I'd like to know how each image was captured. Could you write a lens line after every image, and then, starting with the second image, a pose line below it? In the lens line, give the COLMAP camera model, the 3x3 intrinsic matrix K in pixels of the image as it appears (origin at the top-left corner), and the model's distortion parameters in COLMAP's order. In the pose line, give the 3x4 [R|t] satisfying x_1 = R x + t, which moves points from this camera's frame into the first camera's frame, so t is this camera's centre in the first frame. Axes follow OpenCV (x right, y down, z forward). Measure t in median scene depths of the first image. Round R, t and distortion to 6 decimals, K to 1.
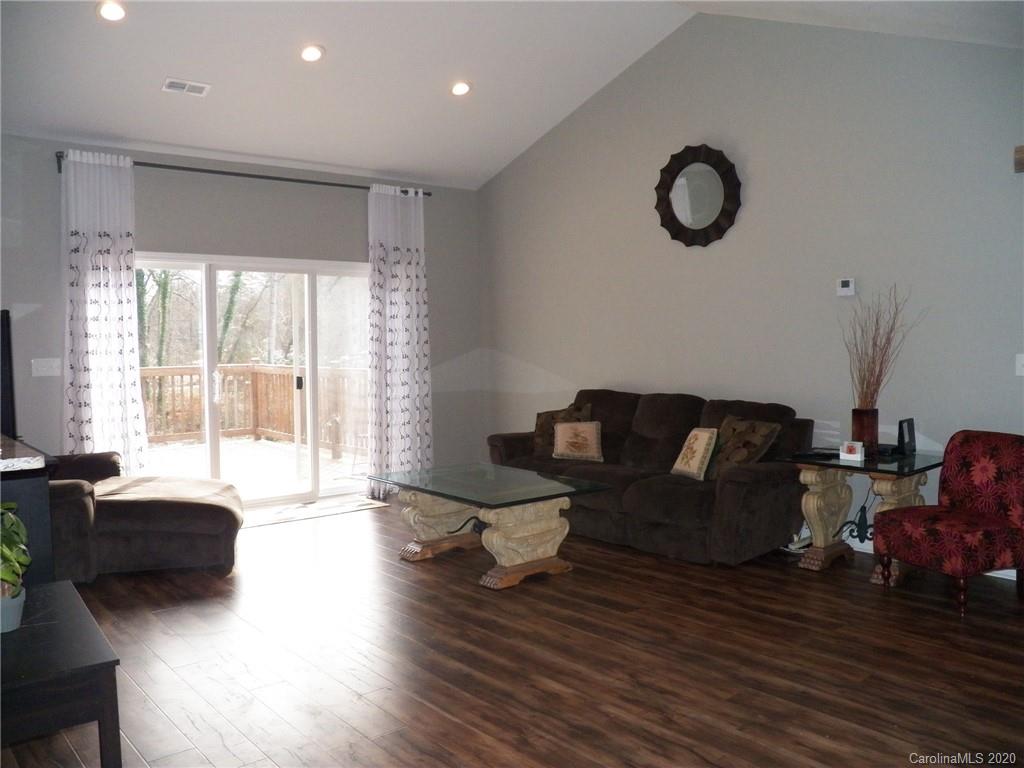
lens RADIAL K [[829.7, 0, 514.5], [0, 829.7, 381.4], [0, 0, 1]] dist [-0.139530, 0.081160]
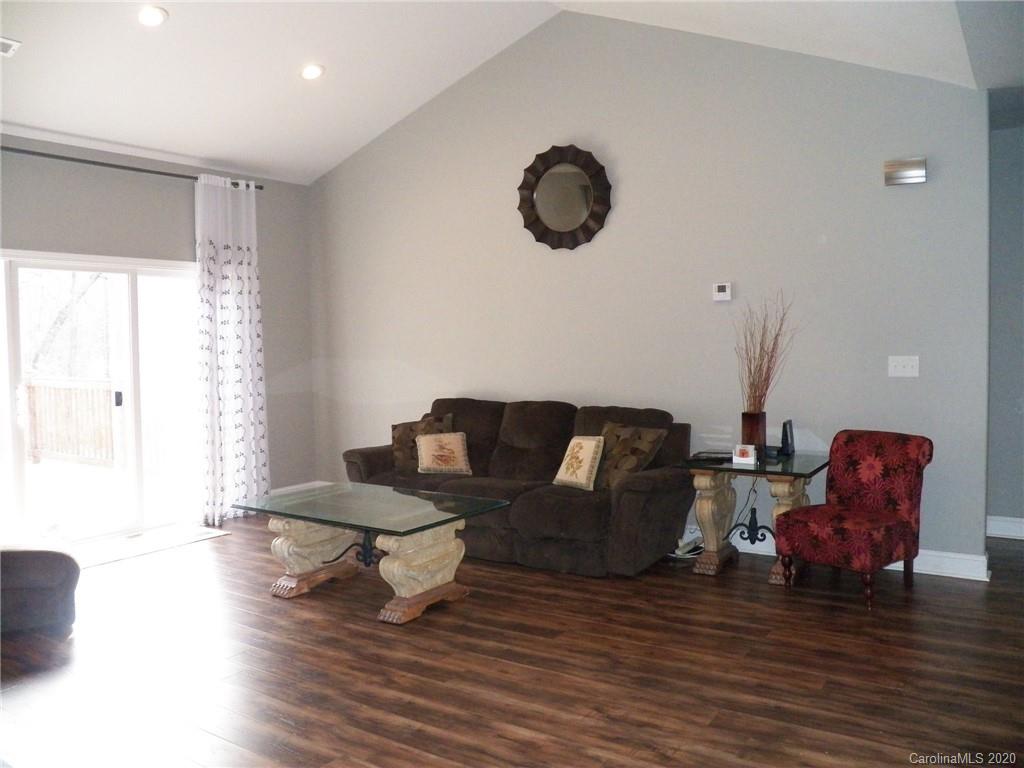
lens RADIAL K [[829.7, 0, 509.8], [0, 829.7, 381.2], [0, 0, 1]] dist [-0.139530, 0.081160]
pose [[0.962566, -0.019959, 0.270312, -0.126166], [0.021312, 0.999771, -0.002071, -0.008391], [-0.270208, 0.007754, 0.962771, 0.087314]]
